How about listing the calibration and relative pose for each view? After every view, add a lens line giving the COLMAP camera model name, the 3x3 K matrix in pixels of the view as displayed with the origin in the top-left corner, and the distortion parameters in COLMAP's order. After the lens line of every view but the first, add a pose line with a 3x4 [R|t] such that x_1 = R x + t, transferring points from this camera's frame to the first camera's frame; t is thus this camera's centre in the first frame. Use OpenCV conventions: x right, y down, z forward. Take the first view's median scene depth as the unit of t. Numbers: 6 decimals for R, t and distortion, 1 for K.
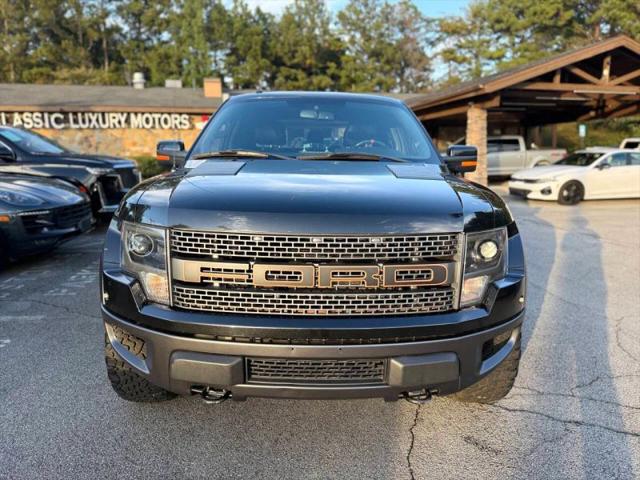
lens RADIAL K [[471.3, 0, 324.8], [0, 471.3, 238.5], [0, 0, 1]] dist [-0.000463, -0.010621]
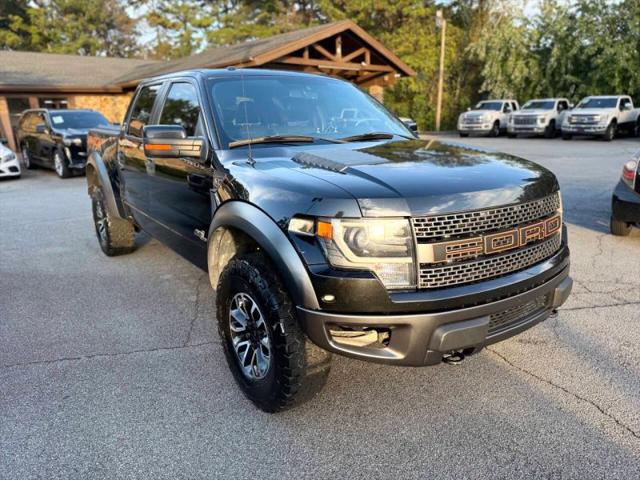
lens RADIAL K [[471.7, 0, 319.1], [0, 471.7, 244.2], [0, 0, 1]] dist [-0.005067, -0.006056]
pose [[0.834599, -0.155875, 0.528344, -0.092638], [0.116291, 0.987370, 0.107599, -0.008425], [-0.538442, -0.028360, 0.842185, 0.020025]]
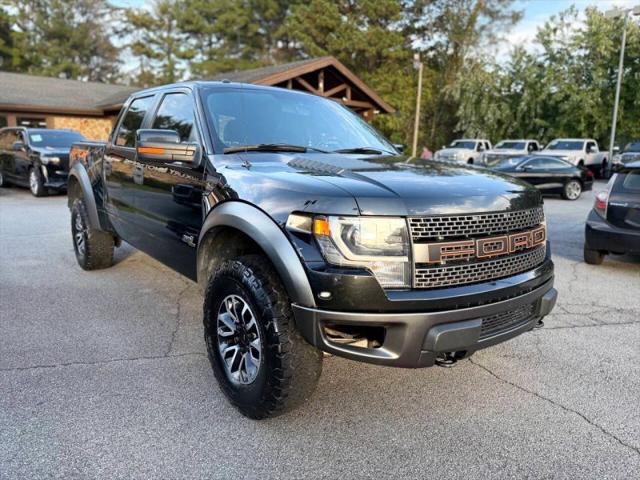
lens RADIAL K [[471.6, 0, 320.0], [0, 471.6, 240.0], [0, 0, 1]] dist [-0.000445, -0.011616]
pose [[0.807670, -0.089585, 0.582789, -0.097546], [0.084972, 0.995758, 0.035305, -0.001782], [-0.583479, 0.021006, 0.811856, 0.021978]]
